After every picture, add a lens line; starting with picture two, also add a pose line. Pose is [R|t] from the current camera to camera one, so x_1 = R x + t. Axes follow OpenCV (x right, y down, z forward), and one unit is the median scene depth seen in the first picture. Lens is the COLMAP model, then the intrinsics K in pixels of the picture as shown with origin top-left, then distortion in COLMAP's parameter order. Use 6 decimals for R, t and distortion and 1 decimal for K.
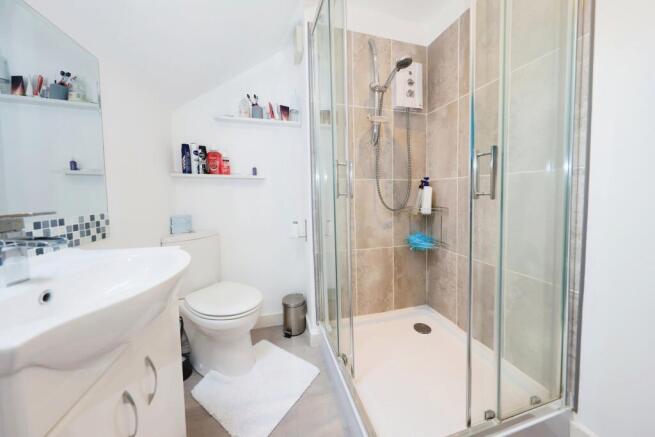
lens RADIAL K [[220.5, 0, 329.0], [0, 220.5, 207.1], [0, 0, 1]] dist [-0.000018, -0.000059]
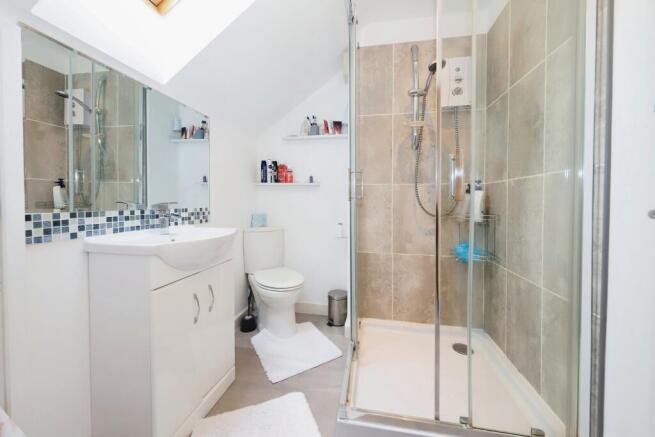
lens RADIAL K [[245.1, 0, 325.9], [0, 245.1, 208.8], [0, 0, 1]] dist [0.003001, -0.000483]
pose [[0.897019, 0.024150, -0.441332, 0.342274], [-0.038568, 0.998974, -0.023727, 0.026347], [0.440306, 0.038305, 0.897030, -0.155308]]
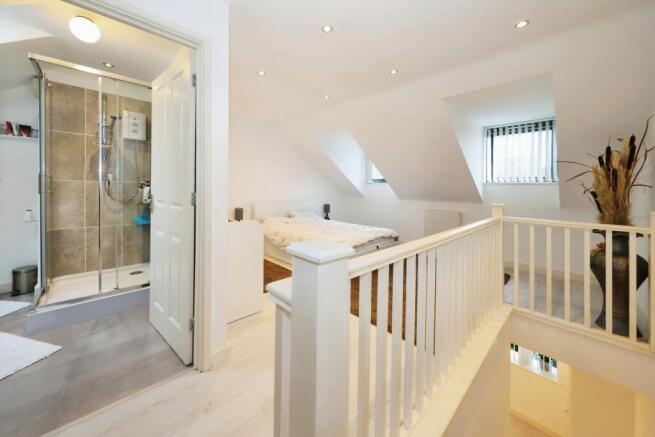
lens RADIAL K [[245.1, 0, 336.7], [0, 245.1, 189.2], [0, 0, 1]] dist [0.003001, -0.000483]
pose [[0.872040, 0.014357, 0.489223, 0.807326], [0.017682, 0.997993, -0.060805, 0.064359], [-0.489115, 0.061674, 0.870036, -1.349414]]
